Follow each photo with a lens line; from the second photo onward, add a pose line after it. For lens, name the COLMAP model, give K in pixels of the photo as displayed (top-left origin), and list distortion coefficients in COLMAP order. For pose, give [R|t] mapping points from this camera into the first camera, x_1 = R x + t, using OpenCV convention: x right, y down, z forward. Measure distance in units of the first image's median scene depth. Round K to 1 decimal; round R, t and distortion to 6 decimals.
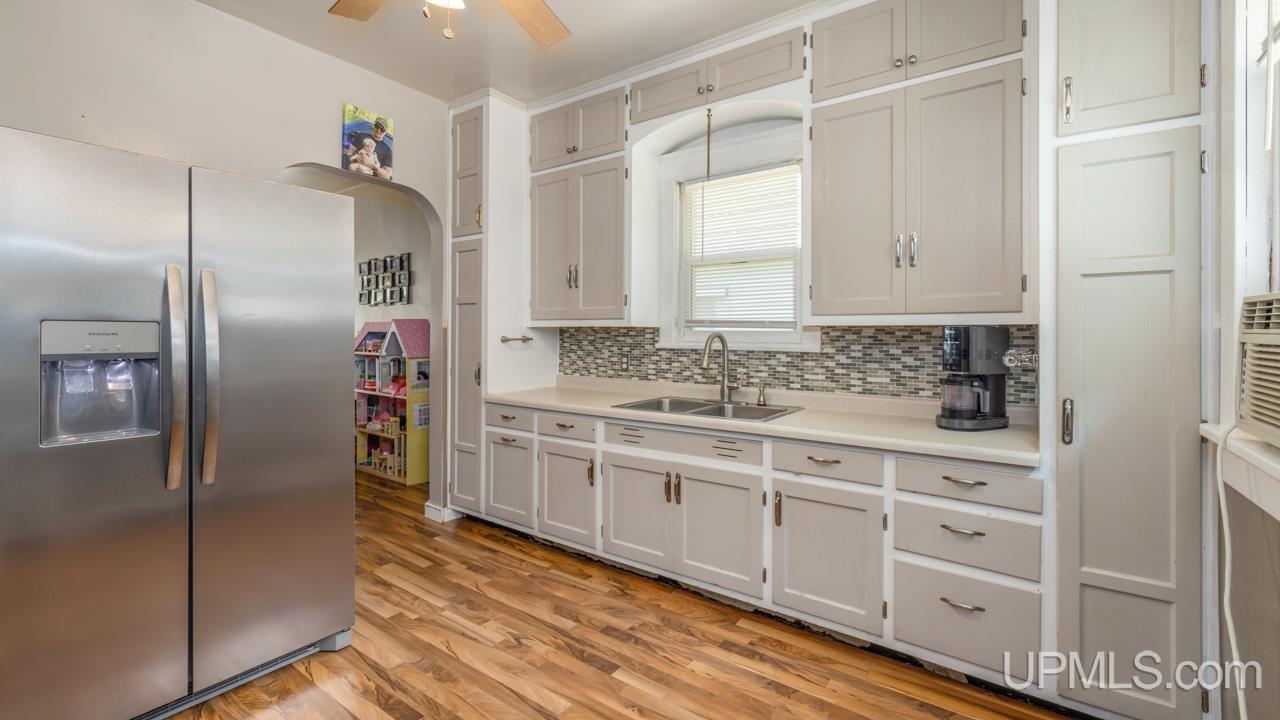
lens RADIAL K [[548.9, 0, 633.2], [0, 548.9, 329.1], [0, 0, 1]] dist [-0.001265, -0.000076]
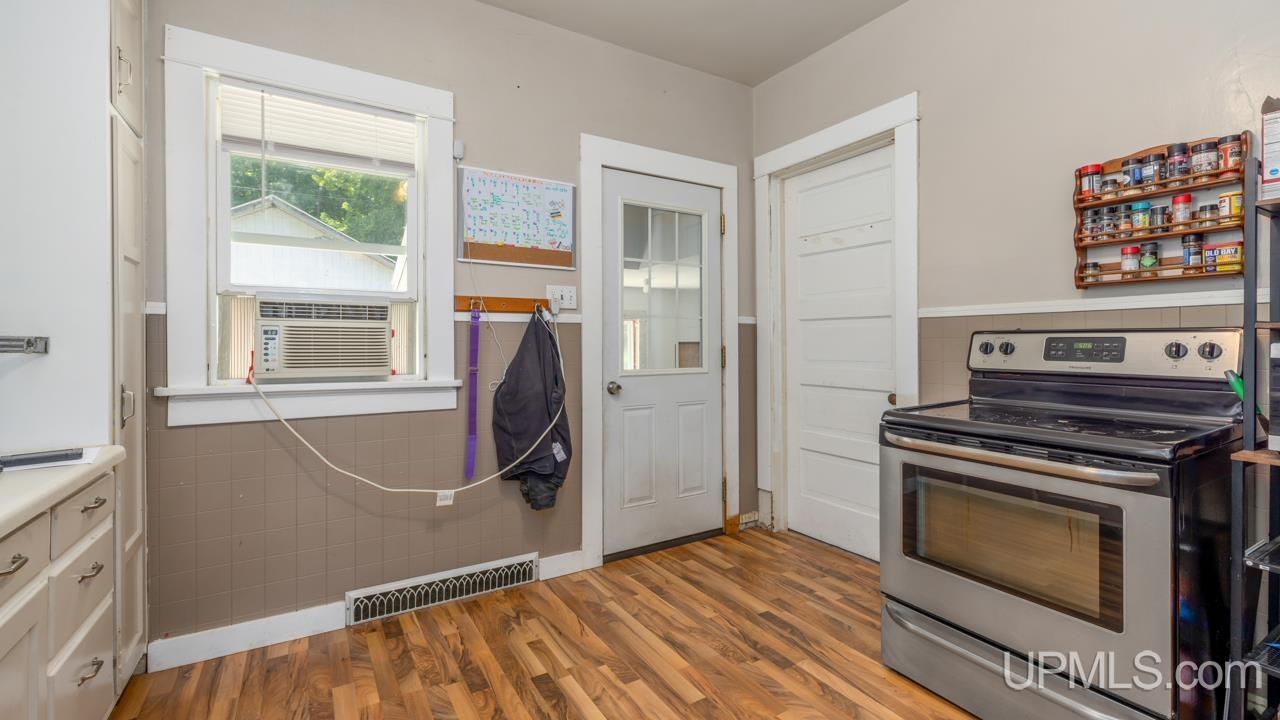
lens RADIAL K [[548.9, 0, 639.7], [0, 548.9, 354.0], [0, 0, 1]] dist [-0.001265, -0.000076]
pose [[-0.923275, -0.004289, 0.384115, -0.641411], [0.001664, 0.999884, 0.015163, 0.055988], [-0.384135, 0.014639, -0.923161, 1.466676]]
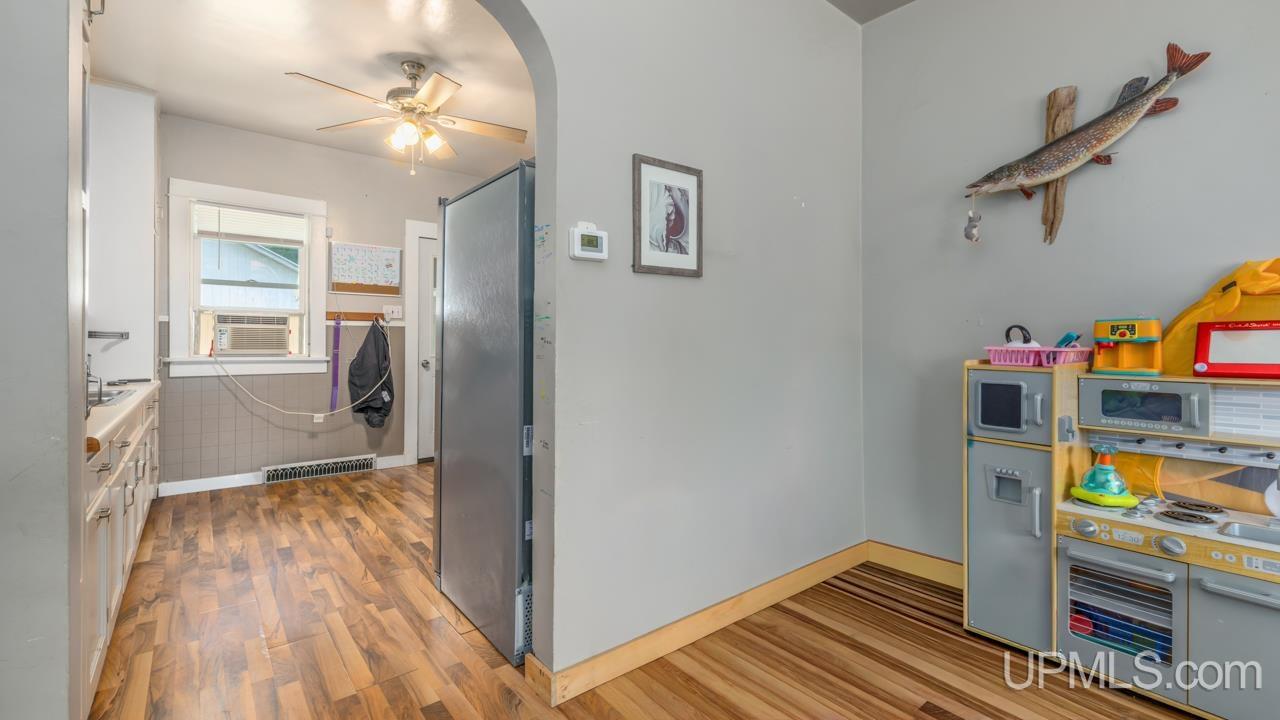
lens RADIAL K [[548.9, 0, 638.8], [0, 548.9, 346.4], [0, 0, 1]] dist [-0.001265, -0.000076]
pose [[-0.969434, -0.000306, 0.245352, -1.202060], [-0.000393, 1.000000, -0.000308, 0.074691], [-0.245352, -0.000395, -0.969434, 1.998592]]
